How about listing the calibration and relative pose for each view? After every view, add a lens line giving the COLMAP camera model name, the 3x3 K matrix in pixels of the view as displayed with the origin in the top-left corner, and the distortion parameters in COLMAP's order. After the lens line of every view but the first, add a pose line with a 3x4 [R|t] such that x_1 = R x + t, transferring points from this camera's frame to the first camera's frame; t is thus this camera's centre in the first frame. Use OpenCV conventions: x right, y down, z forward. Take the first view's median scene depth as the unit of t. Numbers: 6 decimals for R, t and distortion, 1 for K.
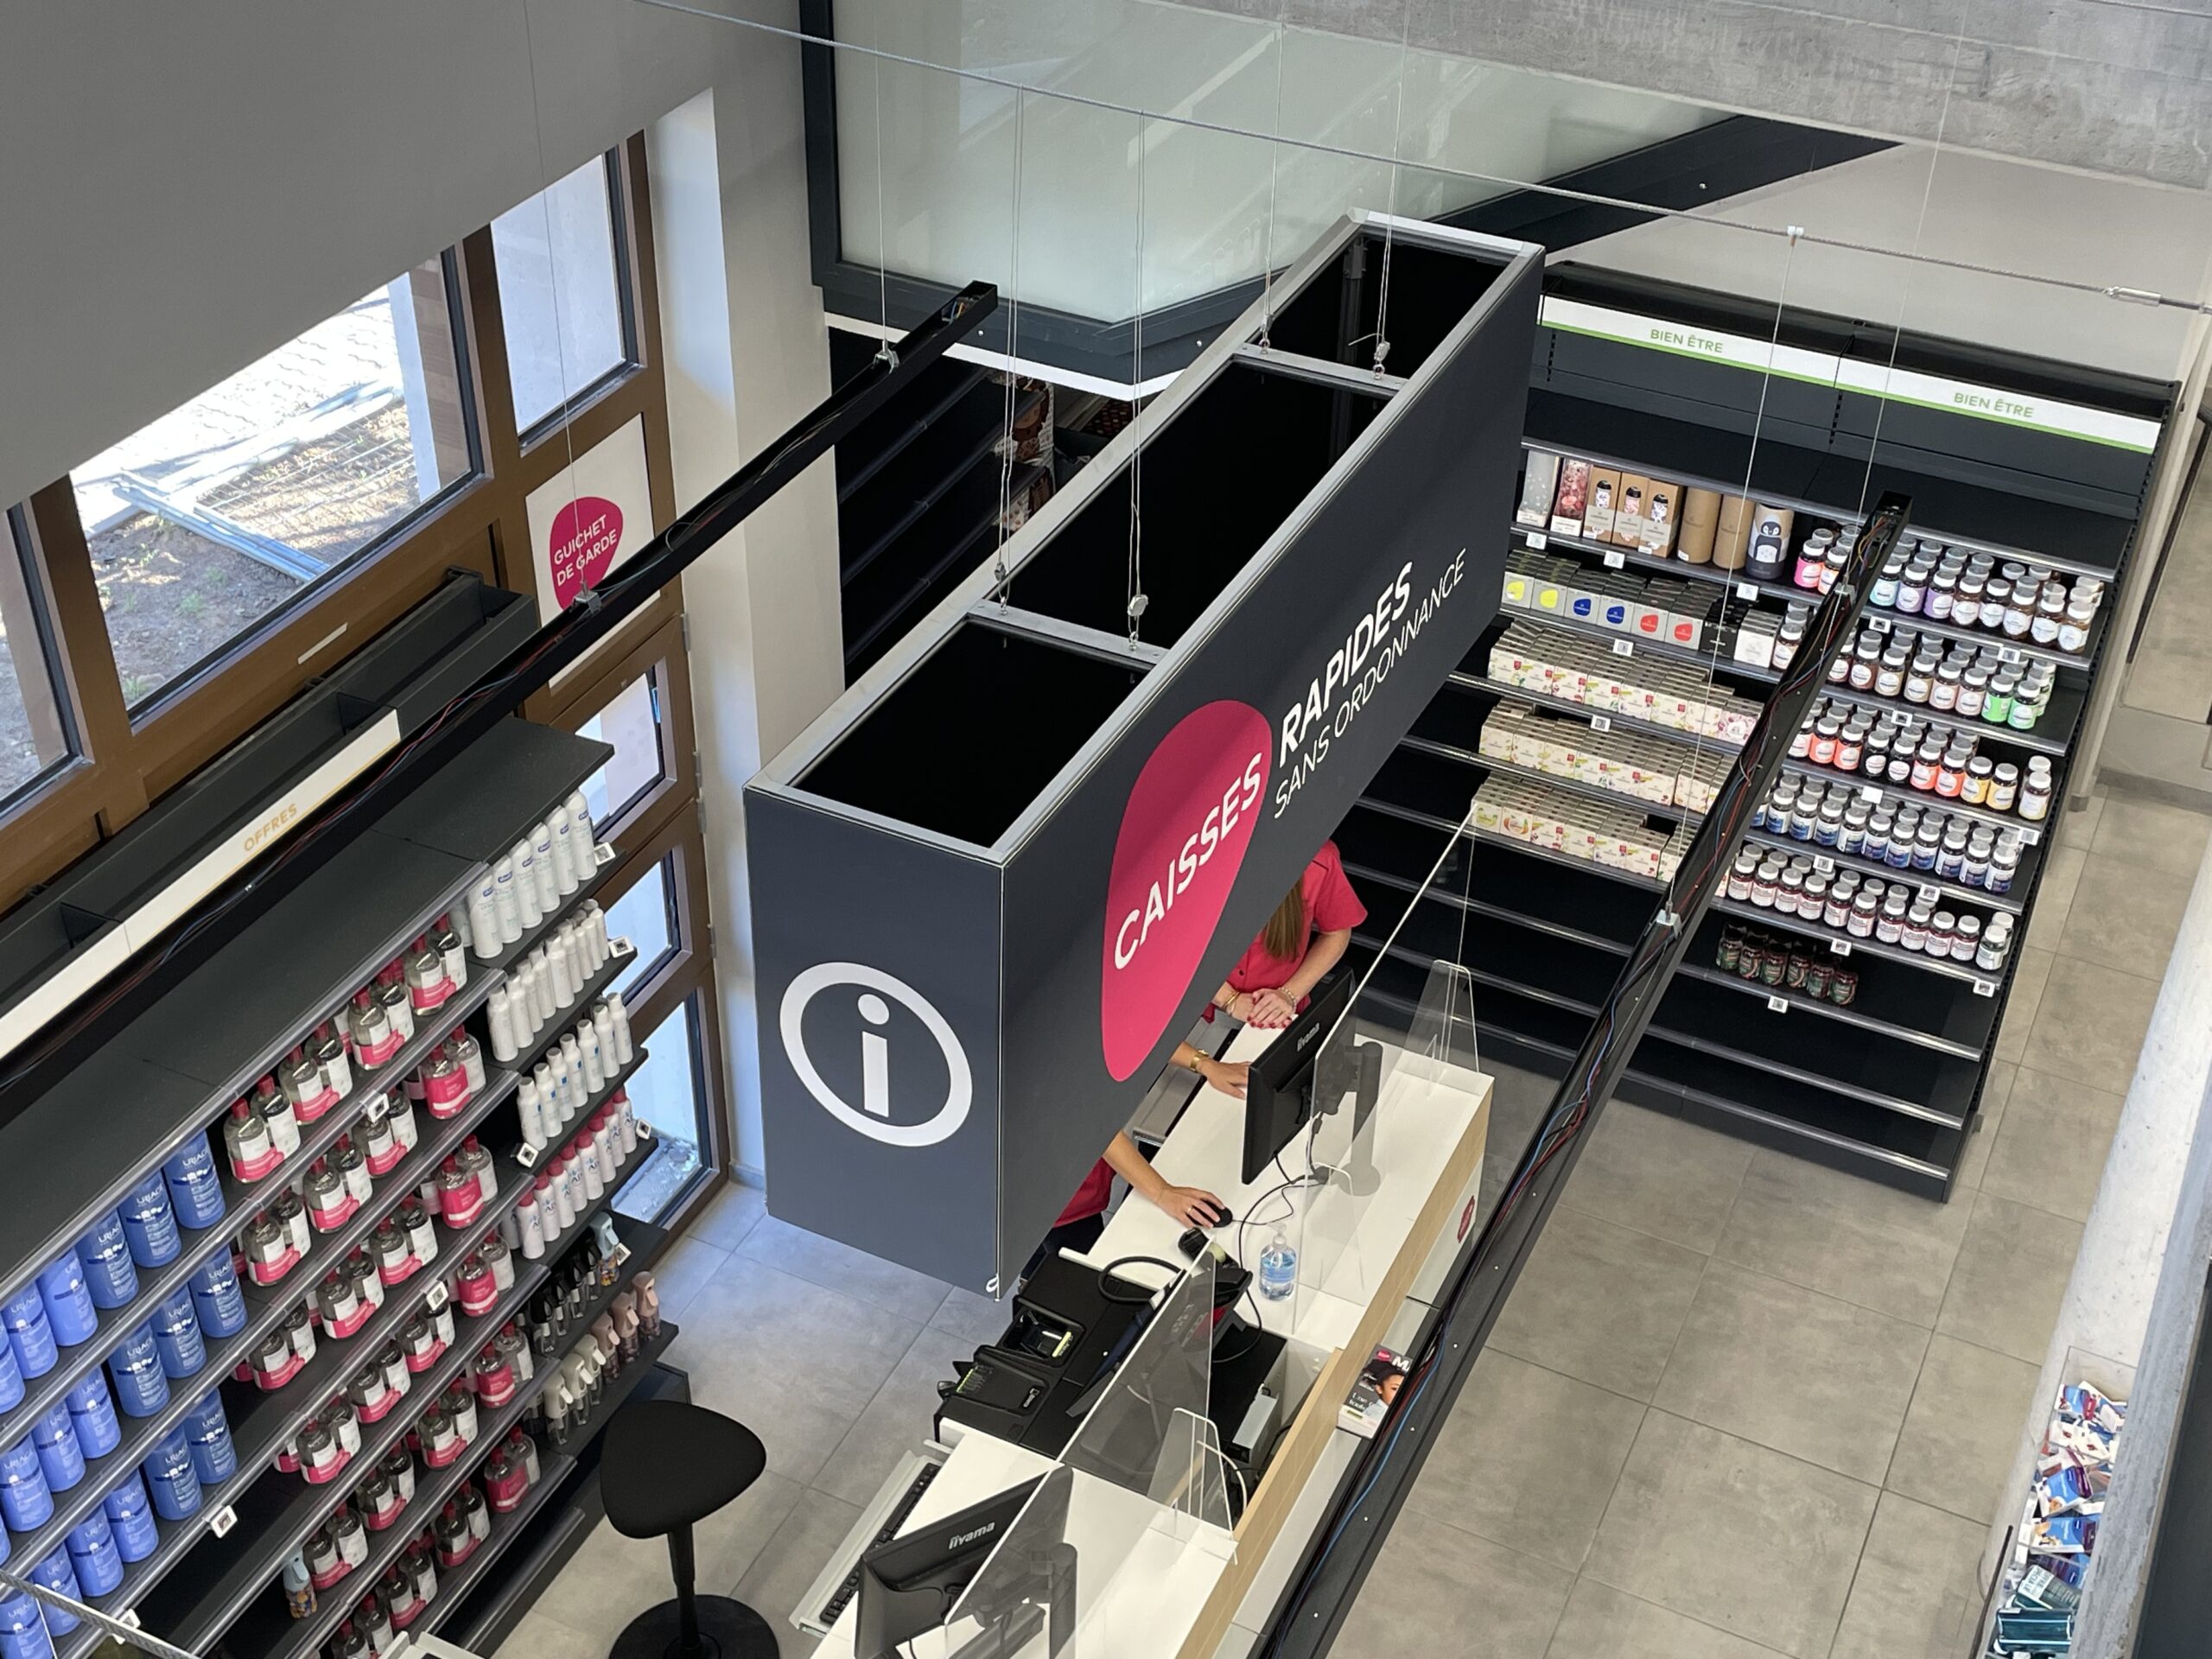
lens RADIAL K [[2704.5, 0, 1104.9], [0, 2704.5, 830.5], [0, 0, 1]] dist [0.022179, 0.000000]
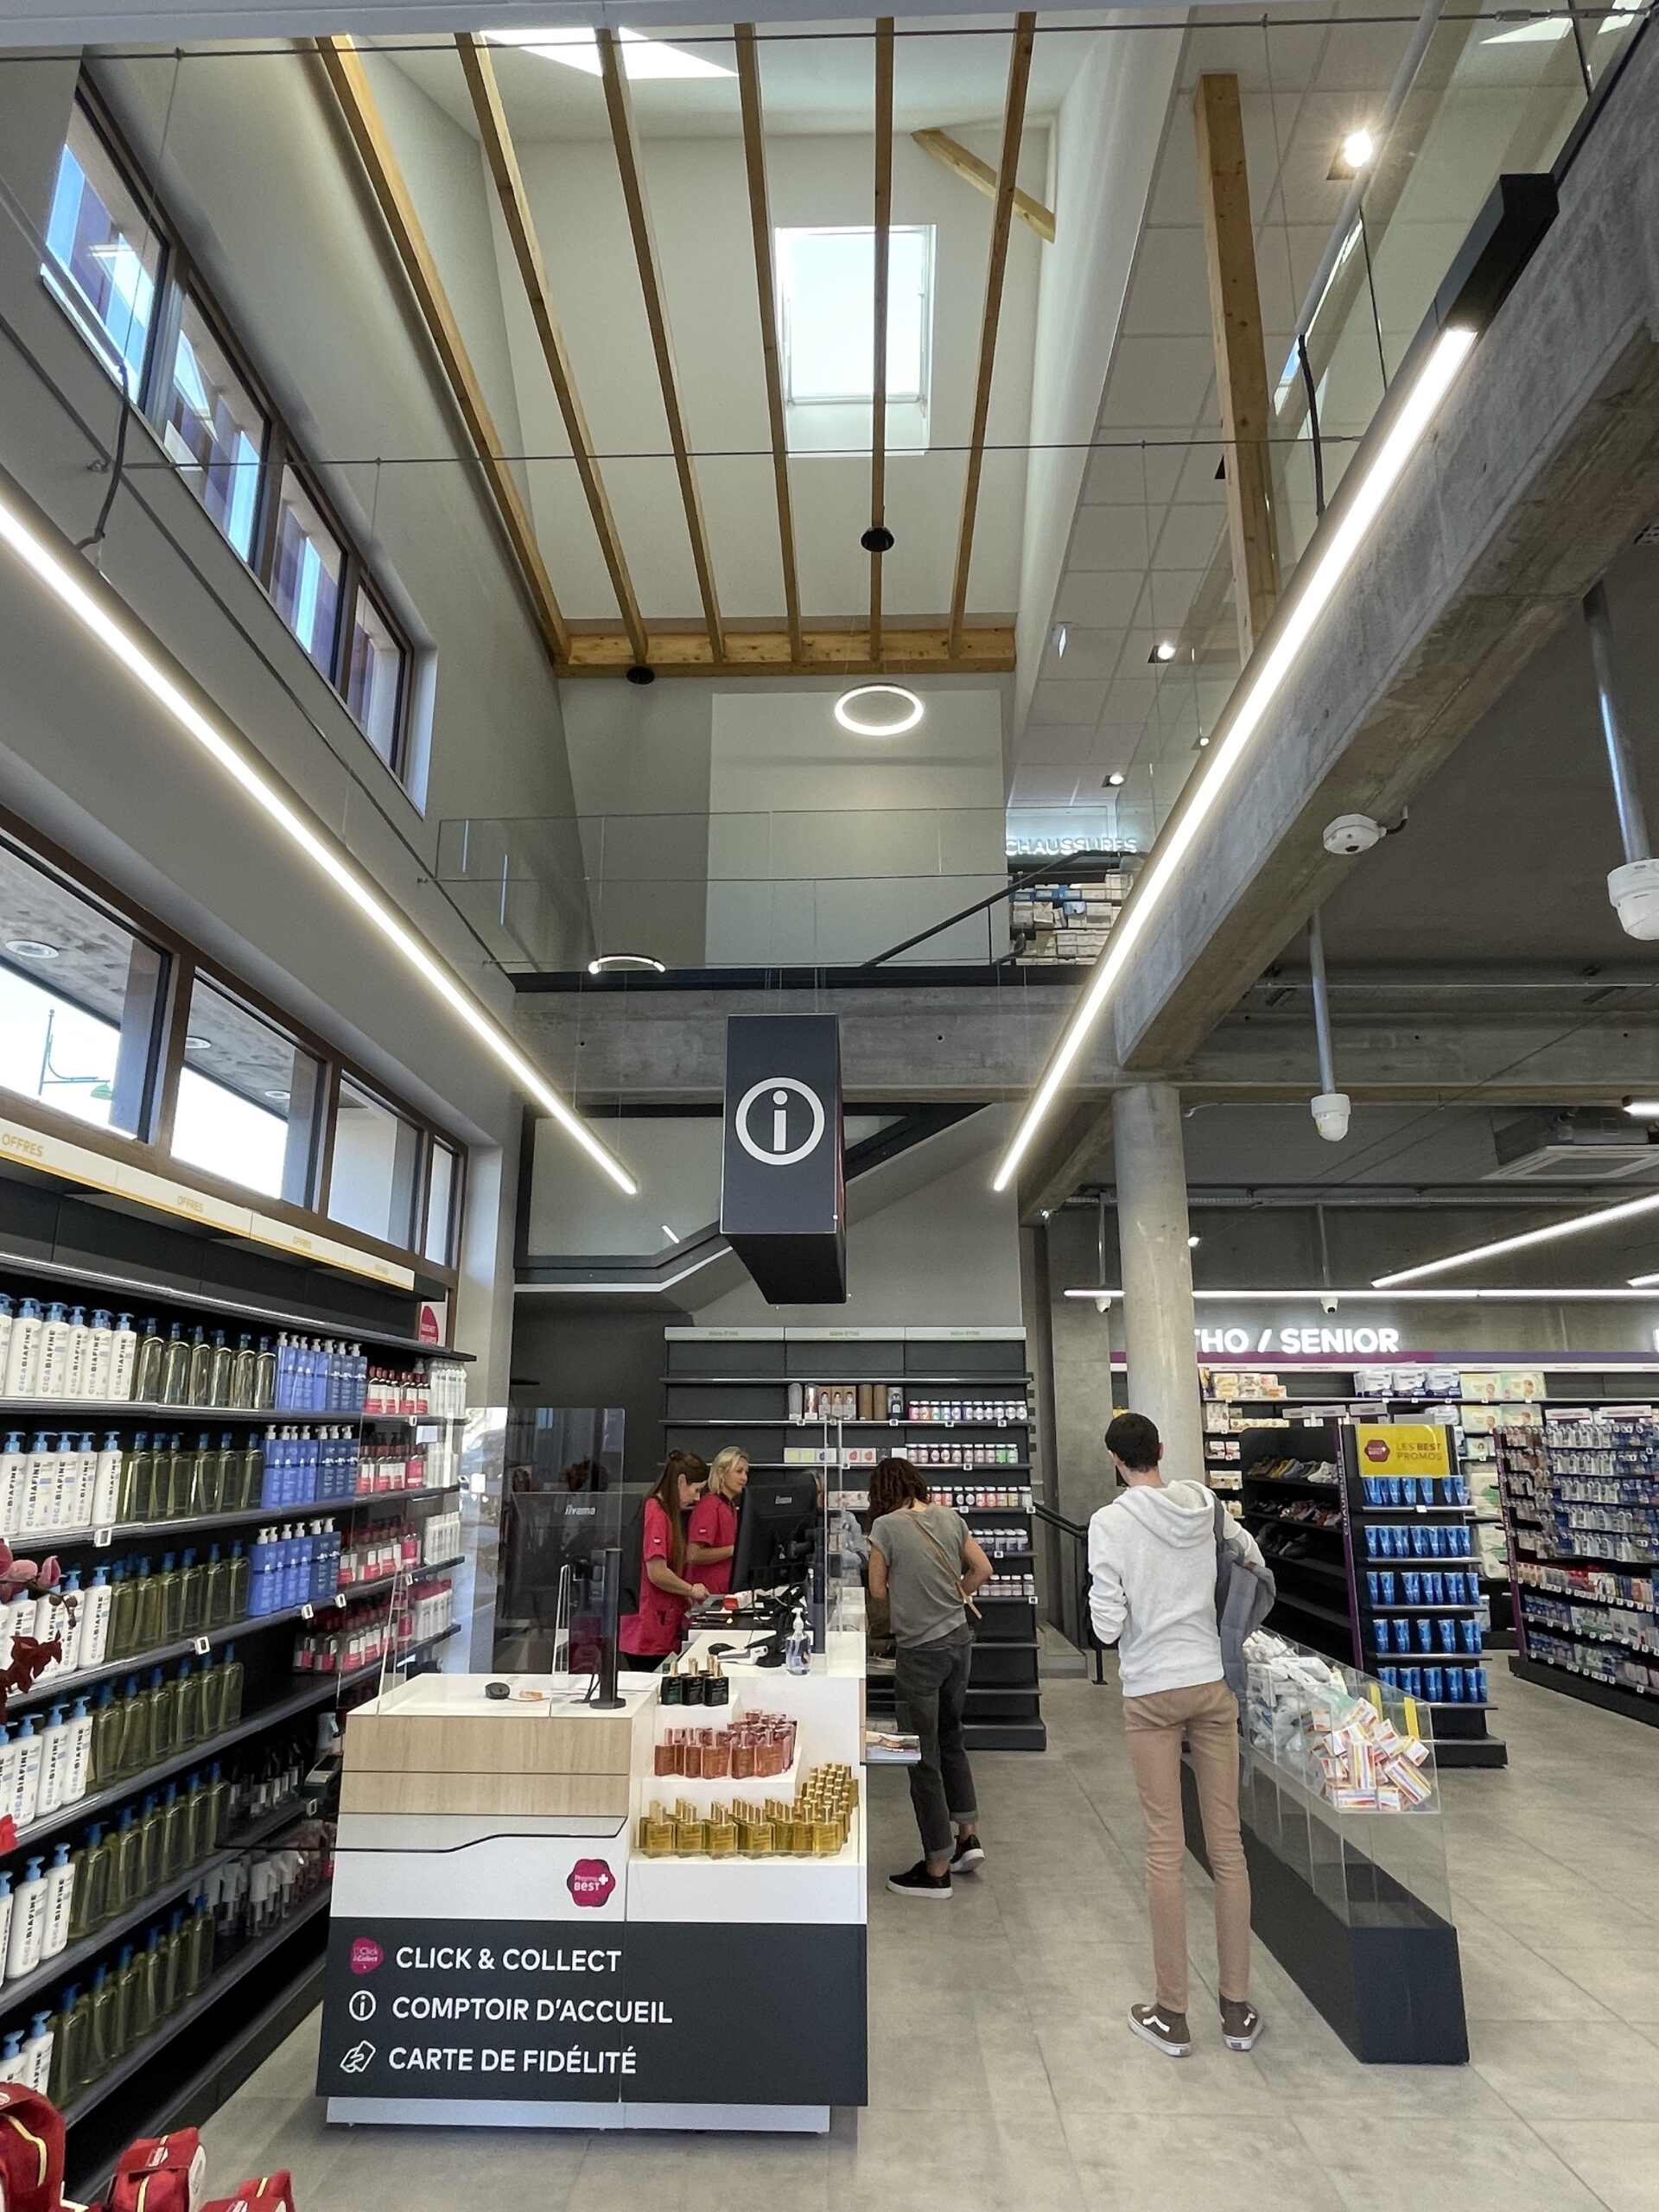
lens RADIAL K [[1296.5, 0, 818.8], [0, 1296.5, 1102.7], [0, 0, 1]] dist [-0.007518, -0.004317]
pose [[0.913092, 0.083094, 0.399196, -0.518756], [0.254182, 0.649521, -0.716599, 0.916167], [-0.318832, 0.755789, 0.571952, 0.291196]]
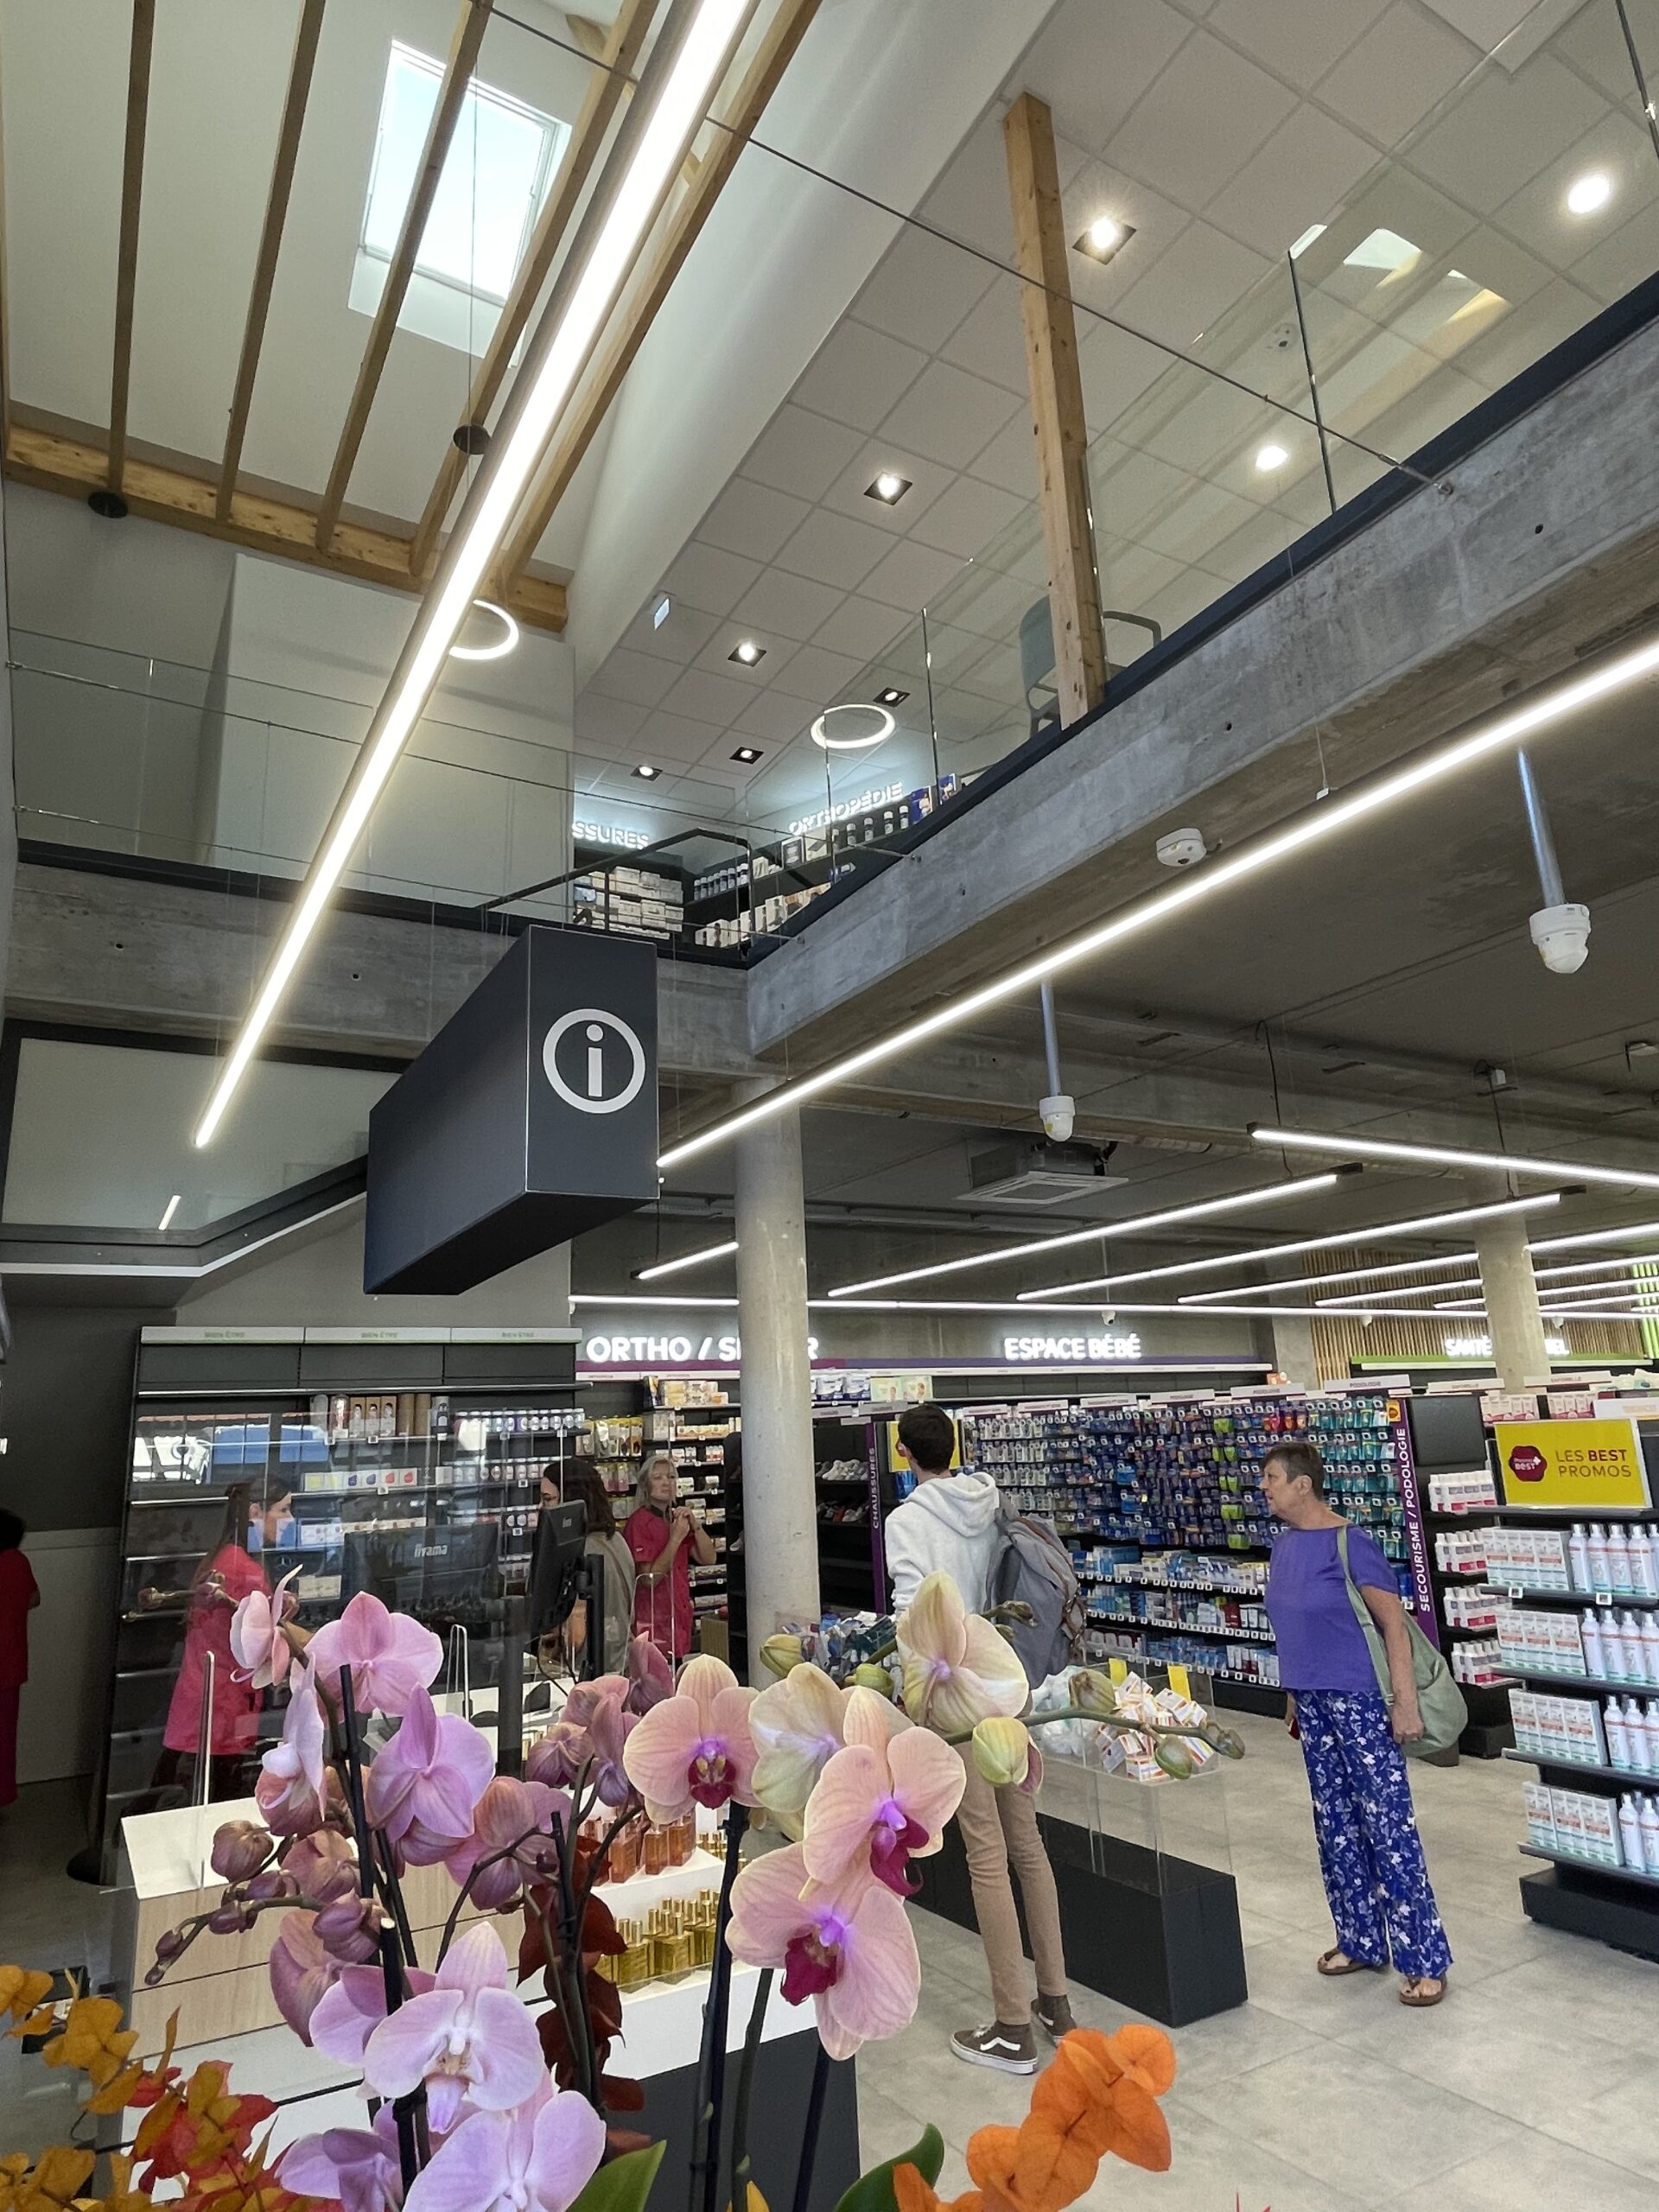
lens RADIAL K [[1296.5, 0, 820.8], [0, 1296.5, 1109.6], [0, 0, 1]] dist [-0.007518, -0.004317]
pose [[0.562444, 0.160310, 0.811145, -0.762838], [0.530952, 0.682007, -0.502948, 0.678745], [-0.633834, 0.713560, 0.298474, 0.615005]]
